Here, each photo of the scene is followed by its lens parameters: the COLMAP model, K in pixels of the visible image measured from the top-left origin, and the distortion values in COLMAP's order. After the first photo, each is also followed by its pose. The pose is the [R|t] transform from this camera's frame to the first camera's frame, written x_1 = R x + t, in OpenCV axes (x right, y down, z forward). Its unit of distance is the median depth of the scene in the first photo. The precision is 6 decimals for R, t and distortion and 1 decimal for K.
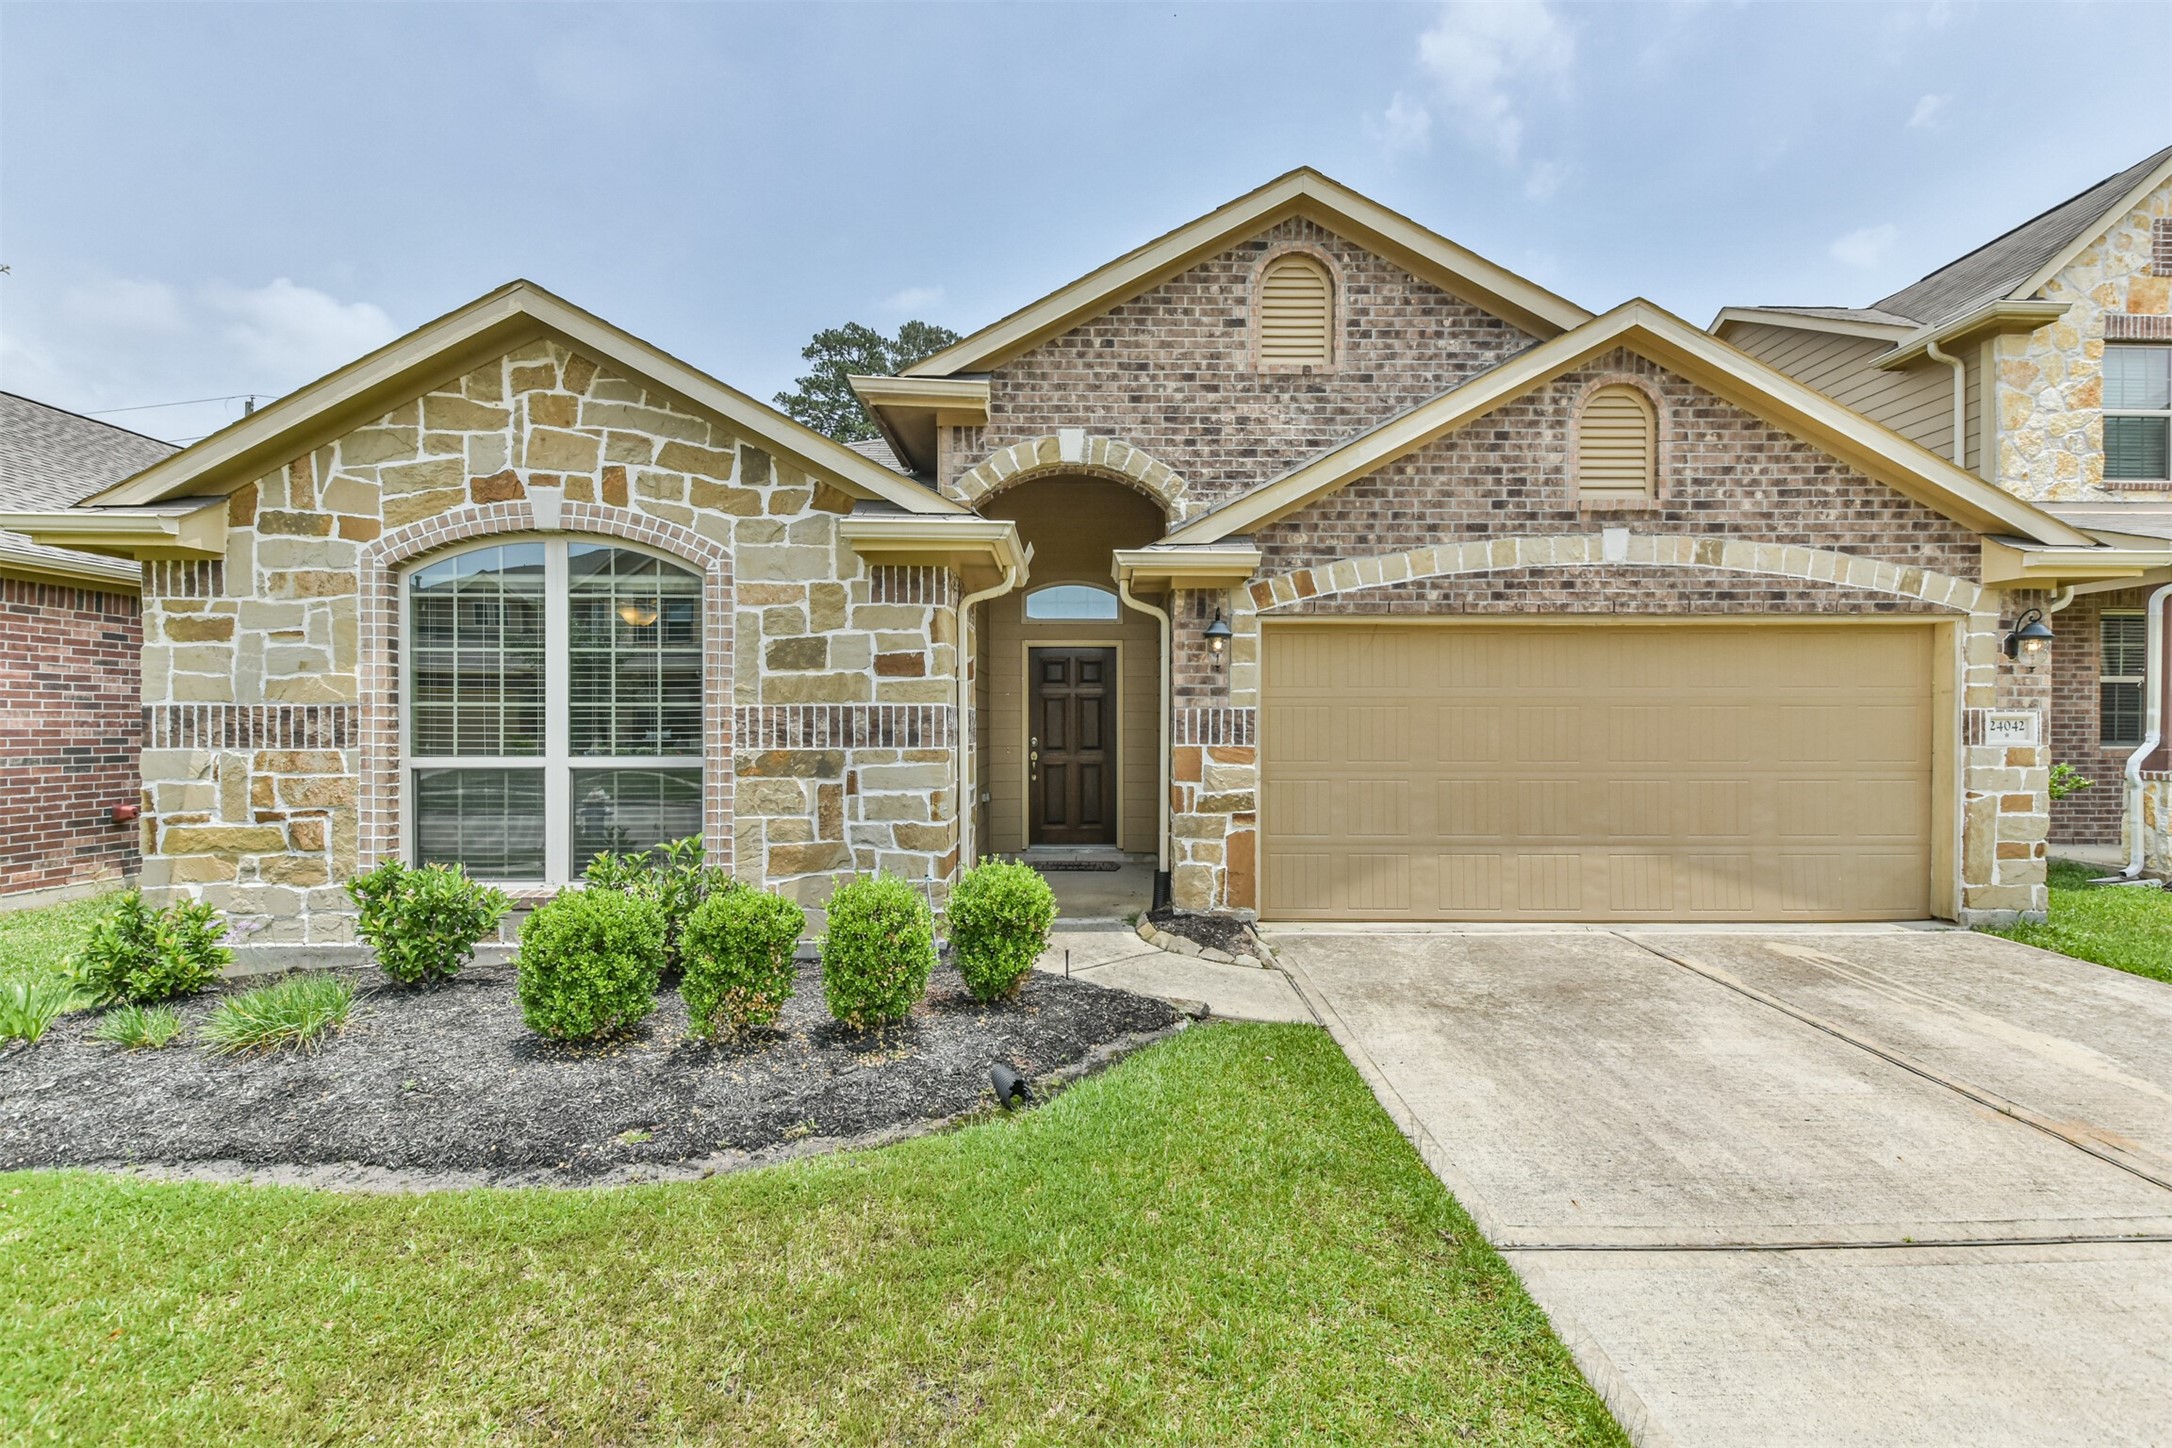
lens RADIAL K [[940.8, 0, 1093.9], [0, 940.8, 732.3], [0, 0, 1]] dist [0.049541, -0.034391]
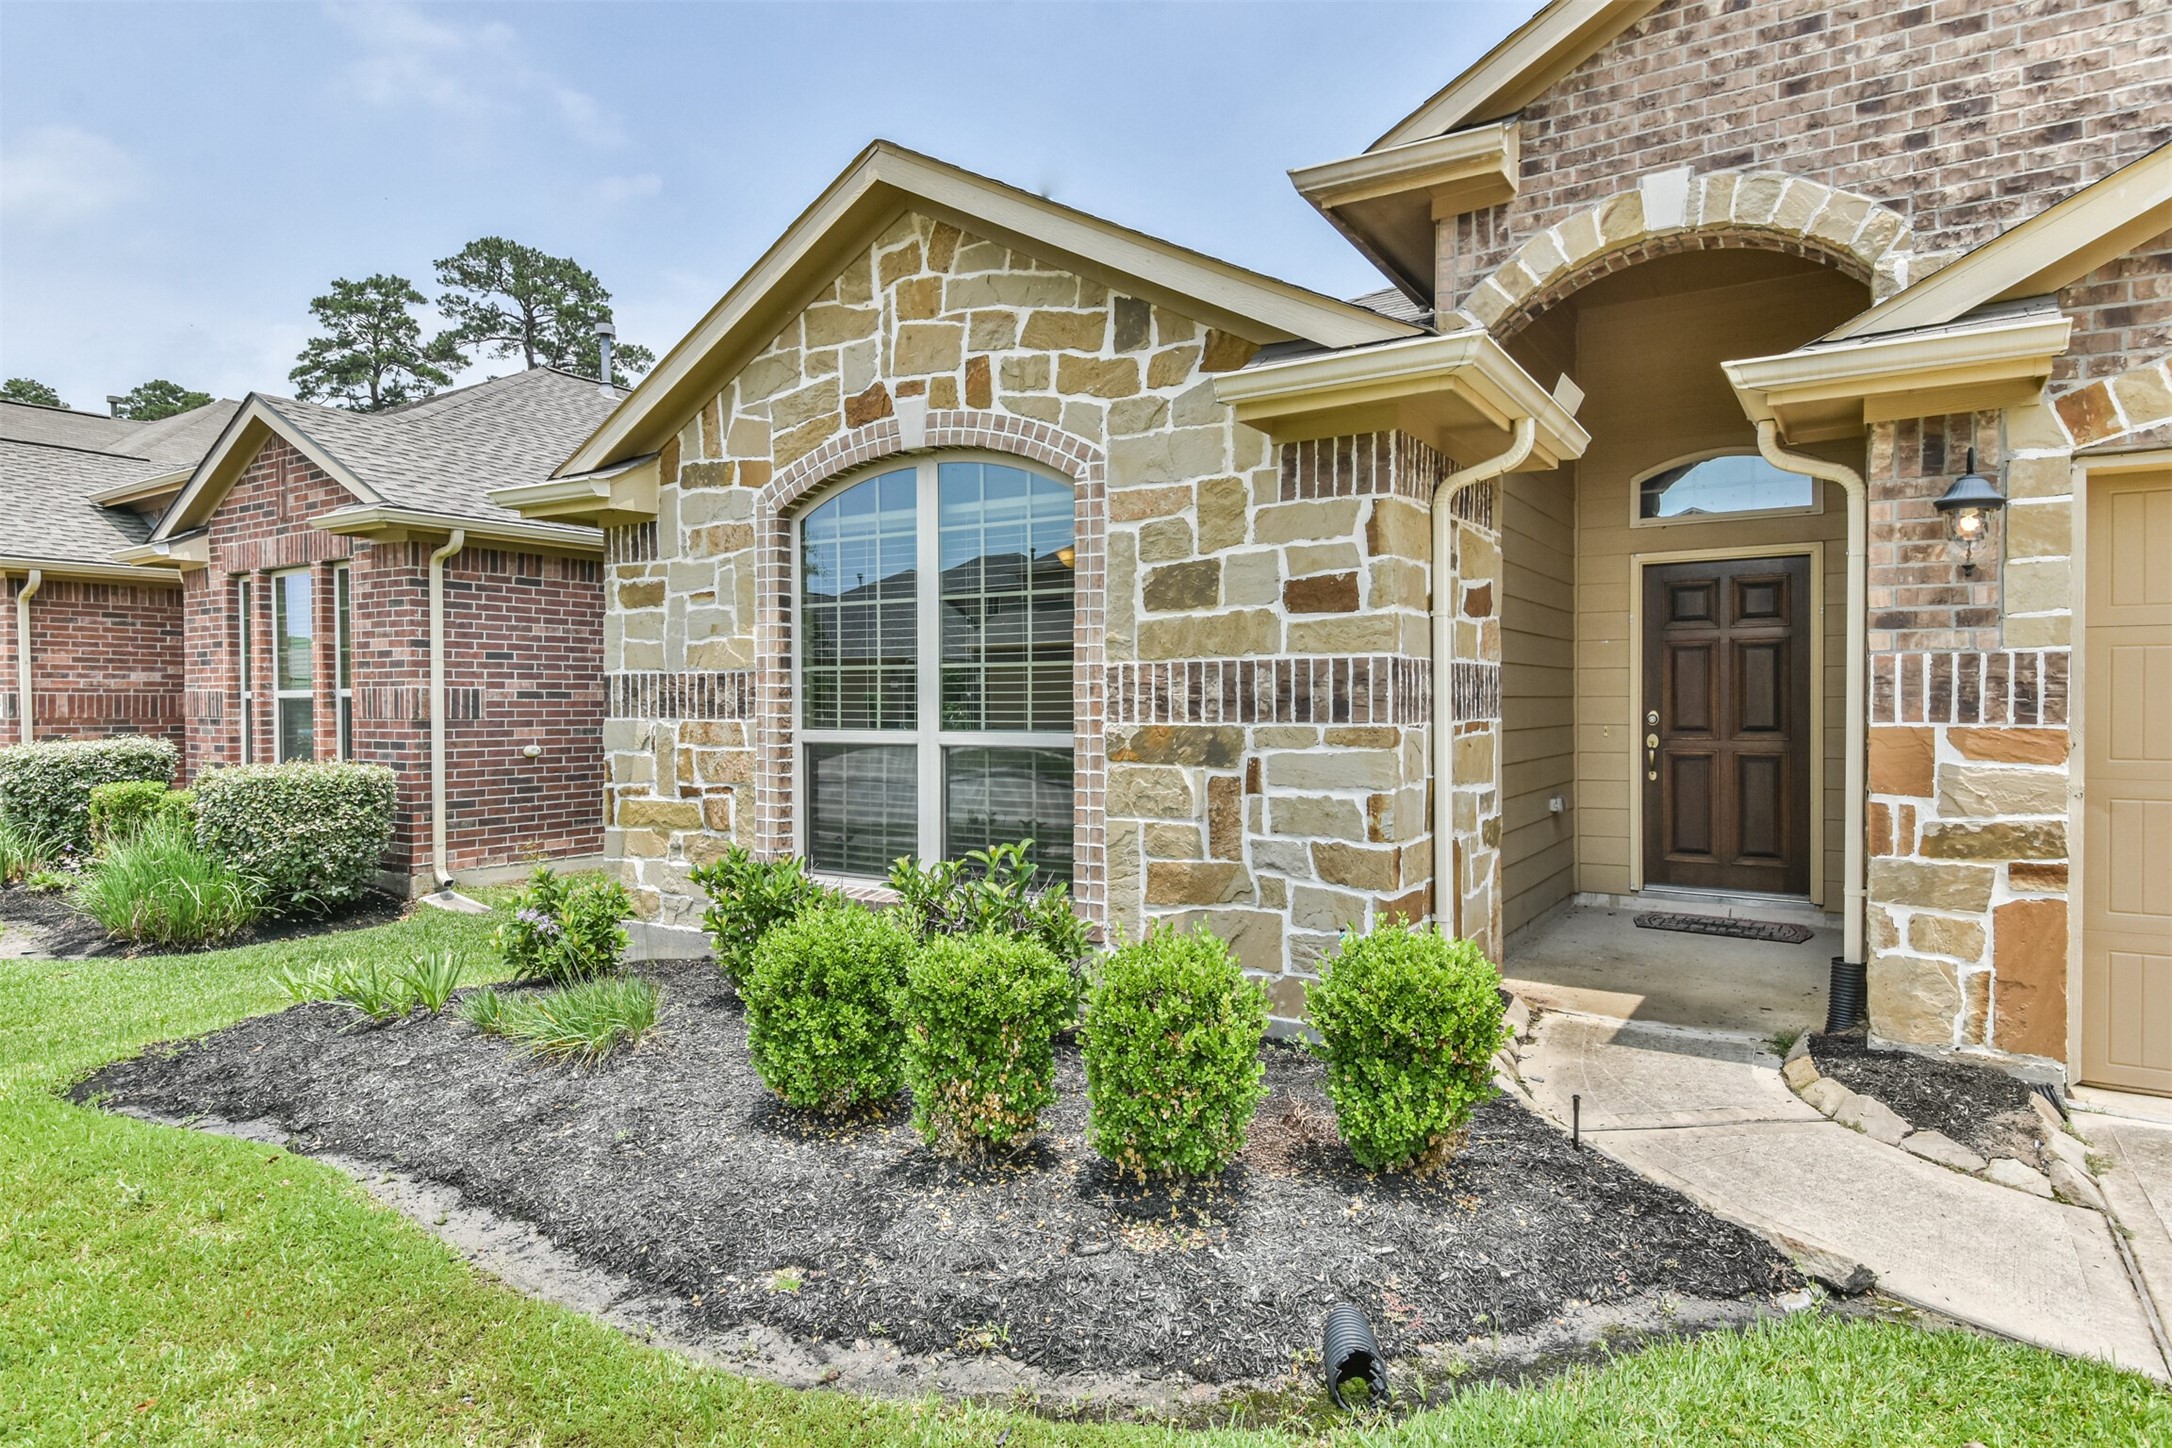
lens RADIAL K [[1187.6, 0, 1097.7], [0, 1187.6, 712.1], [0, 0, 1]] dist [0.058918, -0.048520]
pose [[0.835418, 0.002770, -0.549607, 0.095872], [-0.000258, 0.999989, 0.004649, 0.004049], [0.549614, -0.003742, 0.835410, 0.206368]]
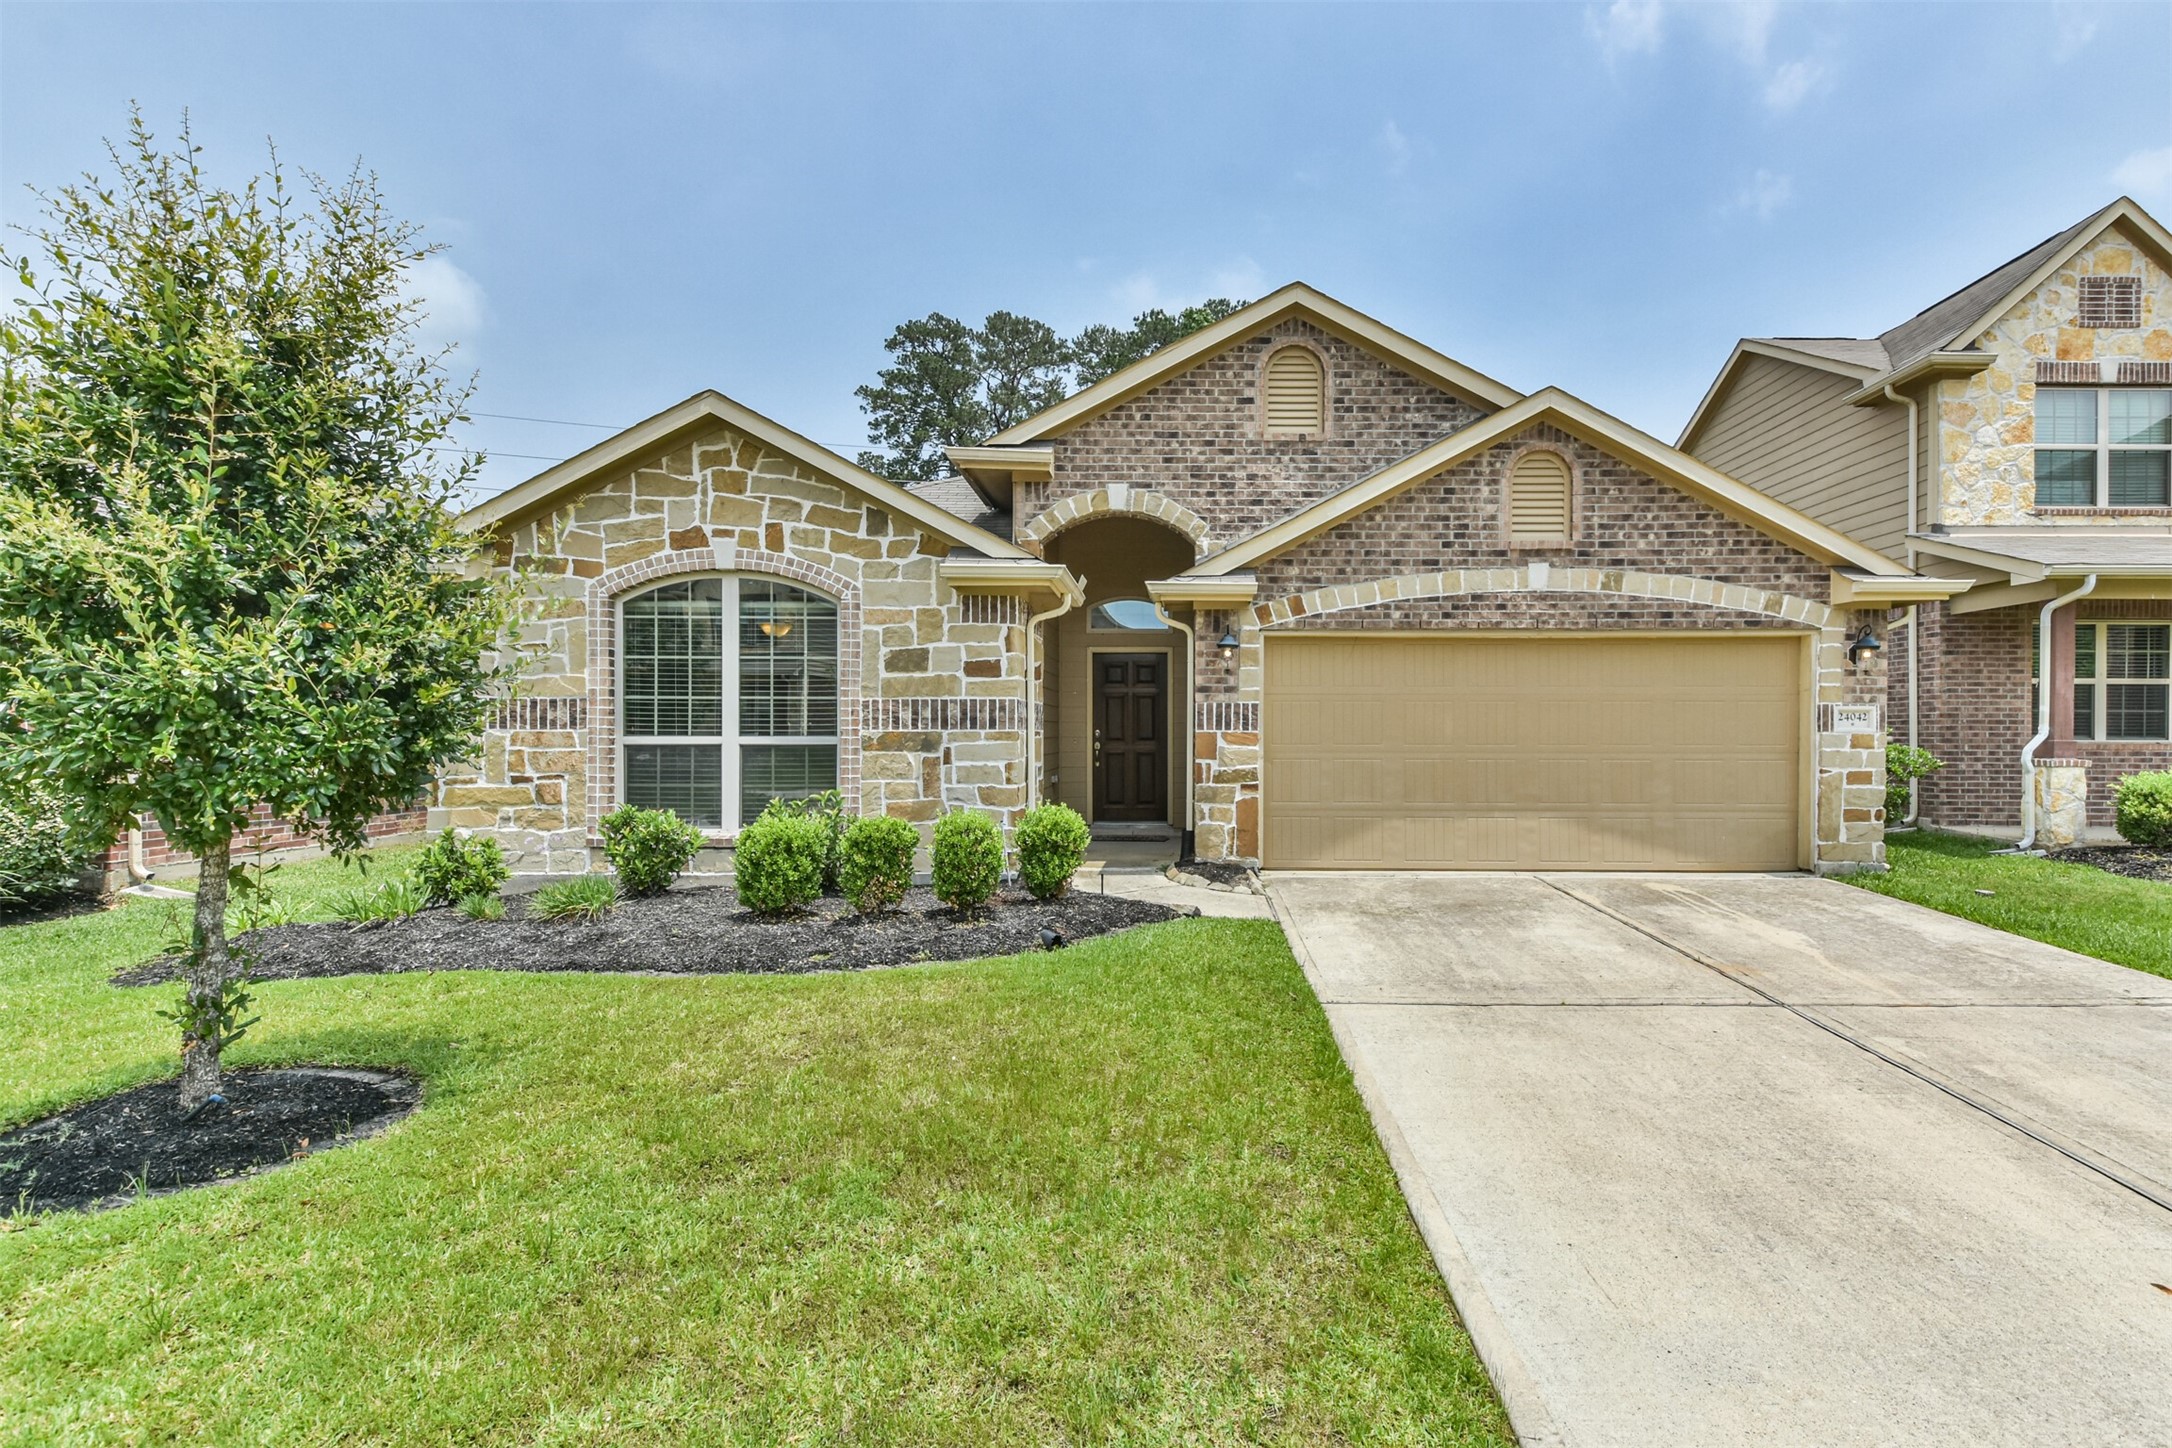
lens RADIAL K [[1014.4, 0, 1178.4], [0, 1014.4, 734.7], [0, 0, 1]] dist [0.067299, -0.057404]
pose [[0.999891, 0.001590, -0.014687, 0.082502], [-0.001657, 0.999988, -0.004600, 0.025161], [0.014679, 0.004624, 0.999882, -0.389066]]
